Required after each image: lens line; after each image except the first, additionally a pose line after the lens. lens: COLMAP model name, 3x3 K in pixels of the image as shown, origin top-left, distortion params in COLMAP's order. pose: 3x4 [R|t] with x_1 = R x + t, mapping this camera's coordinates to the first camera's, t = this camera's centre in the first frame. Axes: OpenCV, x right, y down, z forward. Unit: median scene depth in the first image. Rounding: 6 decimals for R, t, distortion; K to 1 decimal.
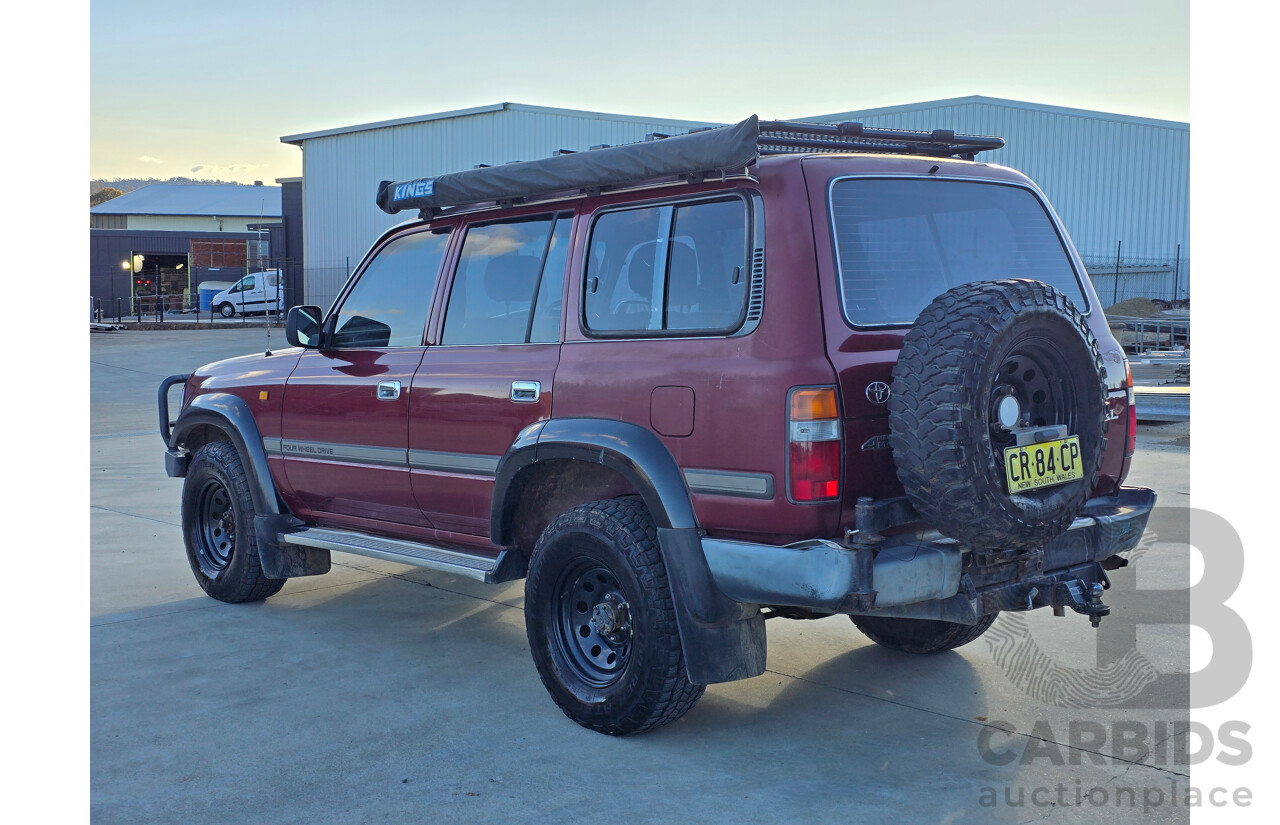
lens RADIAL K [[1474.1, 0, 660.6], [0, 1474.1, 395.0], [0, 0, 1]] dist [0.249262, -0.791508]
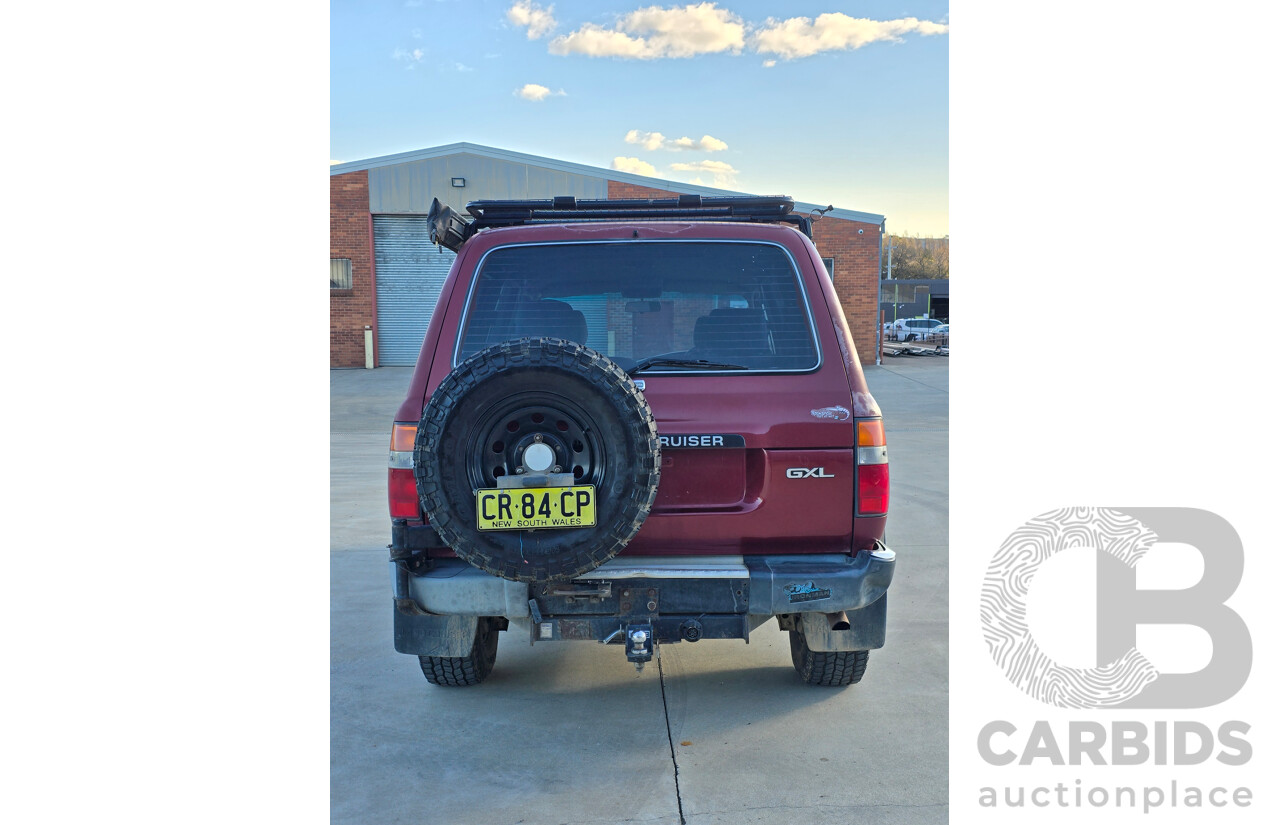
lens RADIAL K [[1098.6, 0, 640.0], [0, 1098.6, 412.5], [0, 0, 1]] dist [0.166363, -0.235907]
pose [[0.739415, 0.057390, -0.670800, 0.842213], [-0.051913, 0.998254, 0.028182, -0.049109], [0.671246, 0.013986, 0.741103, 0.454863]]
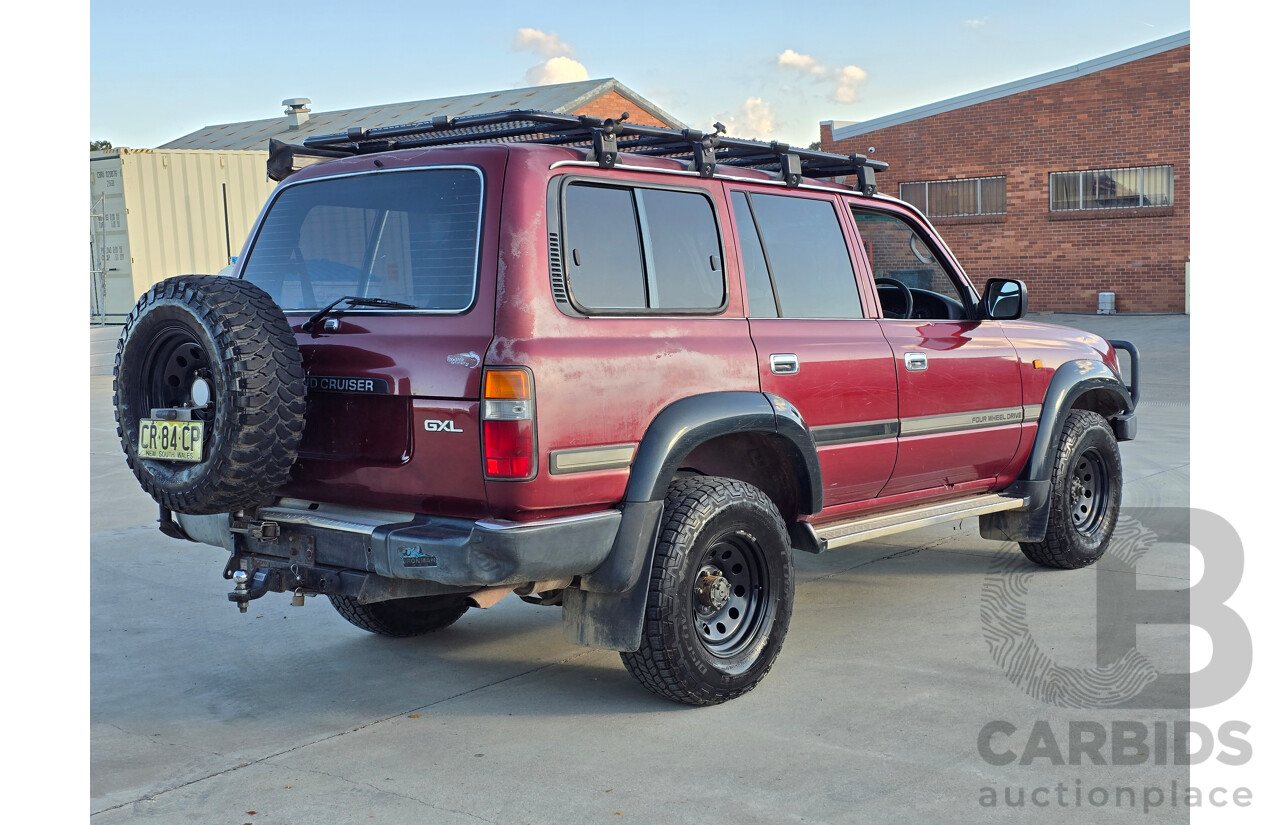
lens RADIAL K [[1474.1, 0, 660.6], [0, 1474.1, 395.0], [0, 0, 1]] dist [0.249262, -0.791508]
pose [[0.129512, 0.087639, -0.987697, 1.409389], [-0.055171, 0.995180, 0.081069, -0.098681], [0.990042, 0.043993, 0.133723, 1.207876]]
